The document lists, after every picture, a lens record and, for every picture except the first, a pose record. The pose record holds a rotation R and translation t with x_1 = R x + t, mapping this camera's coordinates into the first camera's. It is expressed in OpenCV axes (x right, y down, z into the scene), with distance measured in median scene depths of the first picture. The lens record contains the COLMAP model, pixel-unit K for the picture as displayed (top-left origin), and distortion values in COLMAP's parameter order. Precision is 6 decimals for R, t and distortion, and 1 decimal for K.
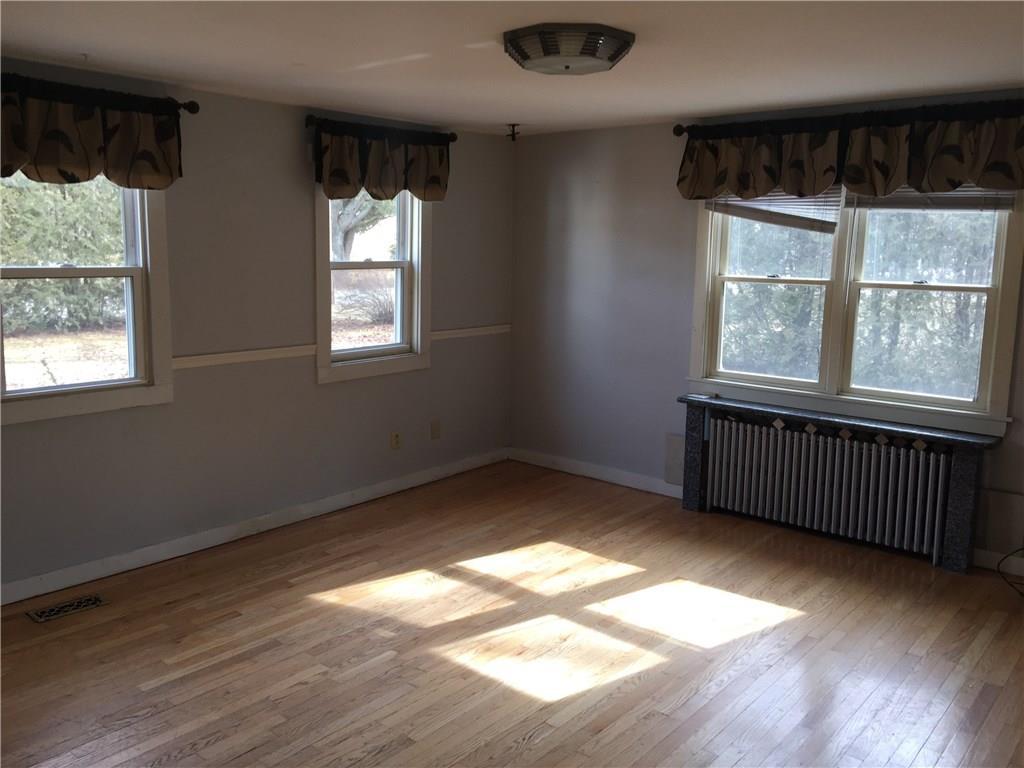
lens RADIAL K [[874.3, 0, 511.6], [0, 874.3, 377.0], [0, 0, 1]] dist [0.044113, -0.007494]
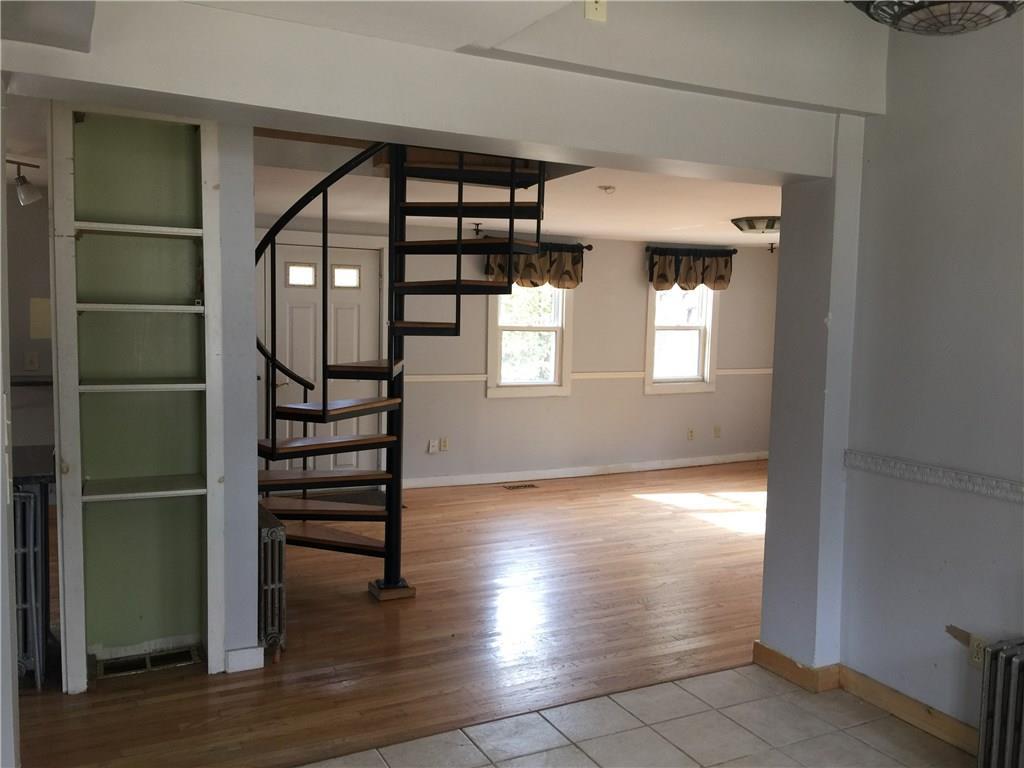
lens RADIAL K [[874.3, 0, 512.6], [0, 874.3, 383.8], [0, 0, 1]] dist [0.044113, -0.007494]
pose [[0.925312, 0.030968, -0.377941, 0.211991], [-0.061124, 0.995808, -0.068054, 0.132330], [0.374249, 0.086072, 0.923325, -0.780449]]
